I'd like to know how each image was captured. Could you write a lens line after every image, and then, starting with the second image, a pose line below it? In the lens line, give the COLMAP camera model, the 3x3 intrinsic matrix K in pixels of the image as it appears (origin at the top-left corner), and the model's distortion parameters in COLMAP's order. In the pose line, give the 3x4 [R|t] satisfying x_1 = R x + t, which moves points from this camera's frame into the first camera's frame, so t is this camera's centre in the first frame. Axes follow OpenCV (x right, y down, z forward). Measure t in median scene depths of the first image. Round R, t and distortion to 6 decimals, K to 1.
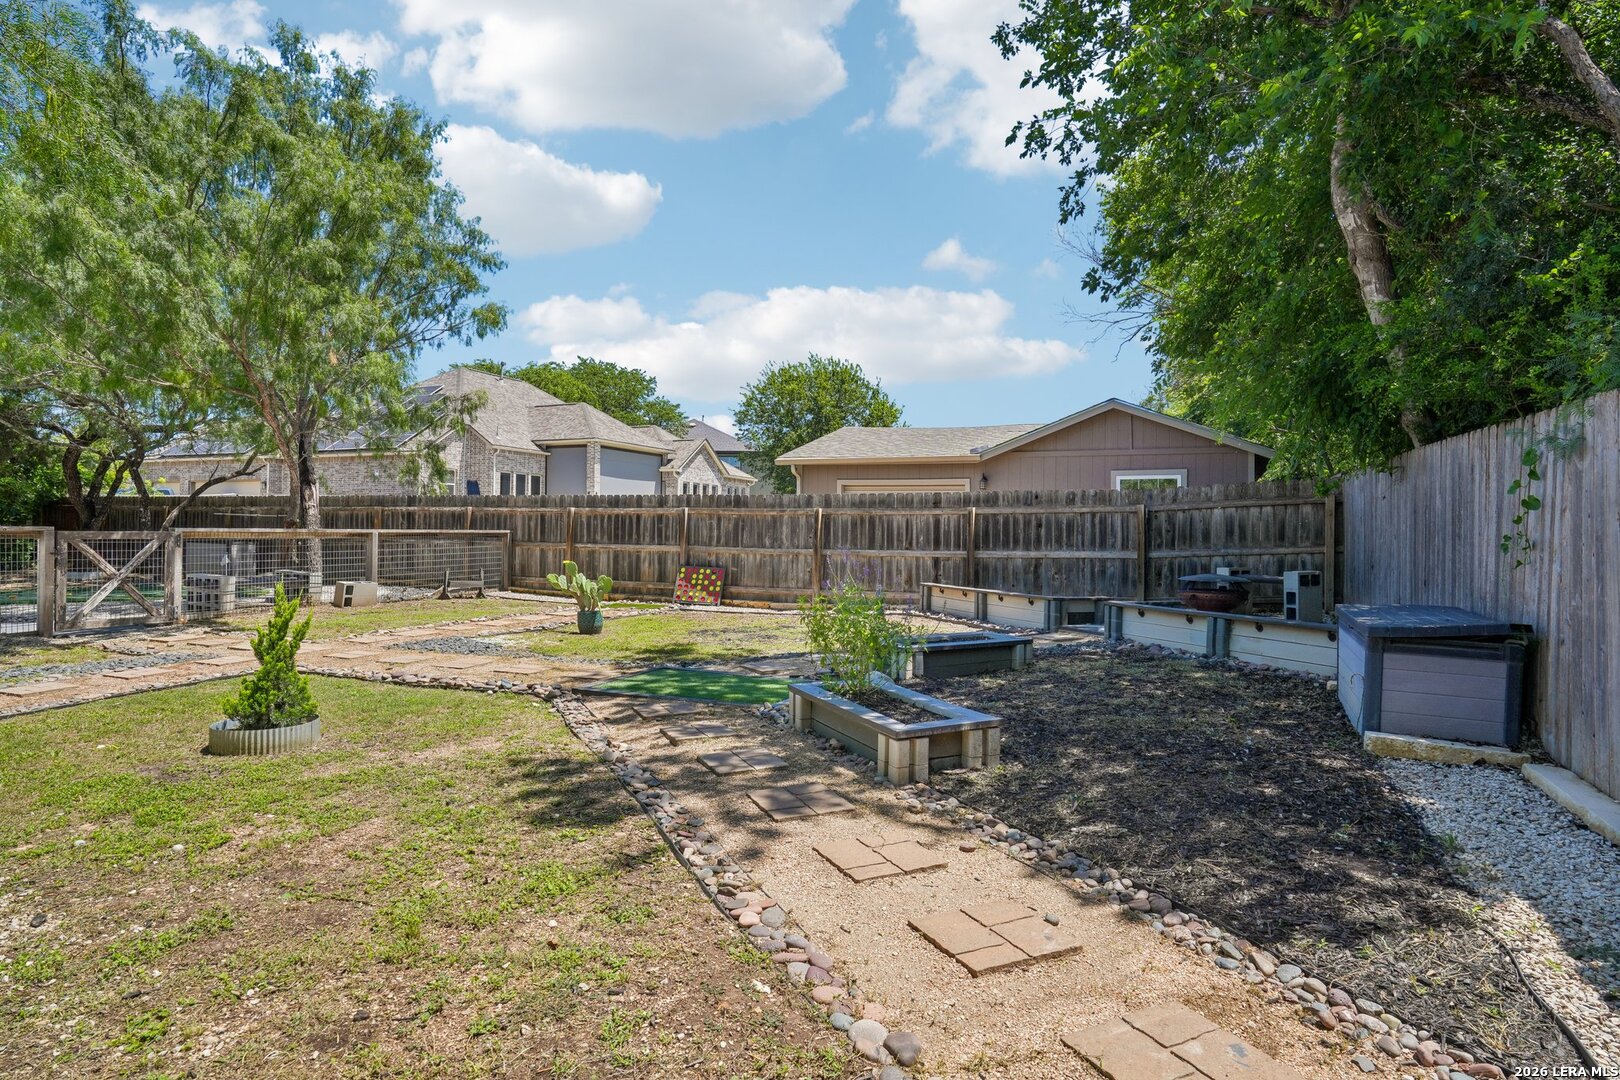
lens RADIAL K [[928.7, 0, 810.0], [0, 928.7, 540.0], [0, 0, 1]] dist [-0.000042, -0.000012]
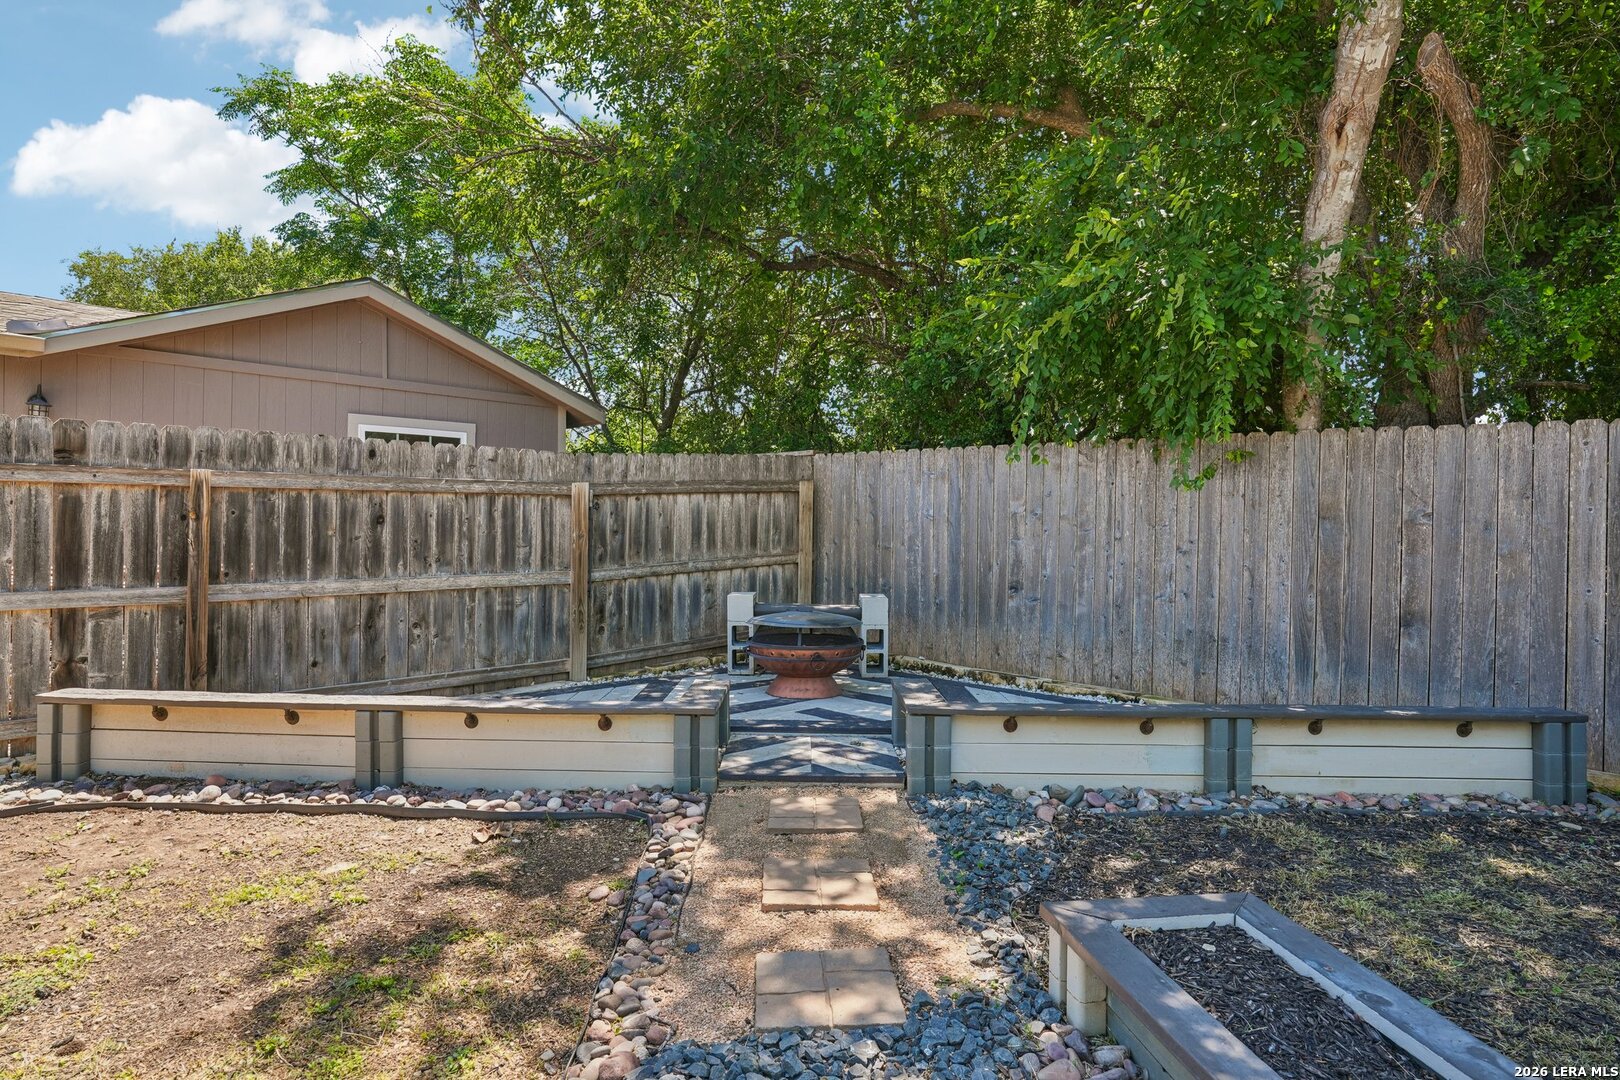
lens RADIAL K [[941.2, 0, 810.0], [0, 941.2, 540.0], [0, 0, 1]] dist [-0.002170, -0.000397]
pose [[0.377641, -0.019148, 0.925754, -0.087925], [-0.003344, 0.999751, 0.022042, -0.016869], [-0.925946, -0.011420, 0.377483, 0.658307]]
